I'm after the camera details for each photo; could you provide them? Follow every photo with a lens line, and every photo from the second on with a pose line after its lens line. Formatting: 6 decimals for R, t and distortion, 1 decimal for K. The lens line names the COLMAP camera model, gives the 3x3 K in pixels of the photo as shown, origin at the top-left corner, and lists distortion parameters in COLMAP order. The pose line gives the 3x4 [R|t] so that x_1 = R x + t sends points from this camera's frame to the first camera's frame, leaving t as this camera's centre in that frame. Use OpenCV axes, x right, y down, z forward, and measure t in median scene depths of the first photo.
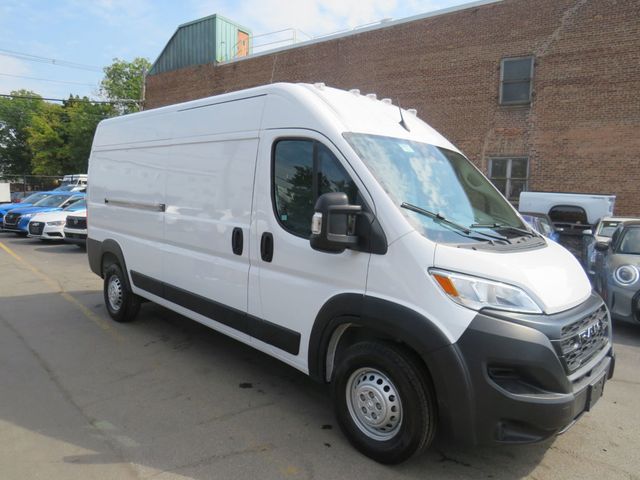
lens RADIAL K [[474.0, 0, 318.1], [0, 474.0, 241.1], [0, 0, 1]] dist [-0.003455, -0.003061]
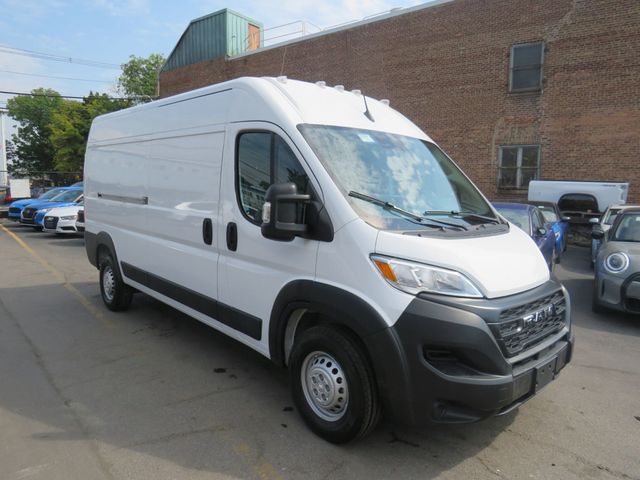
lens RADIAL K [[474.4, 0, 320.0], [0, 474.4, 240.0], [0, 0, 1]] dist [-0.006237, 0.007539]
pose [[0.998939, -0.009284, -0.045112, 0.112213], [0.009901, 0.999860, 0.013470, 0.007061], [0.044981, -0.013903, 0.998891, -0.023780]]
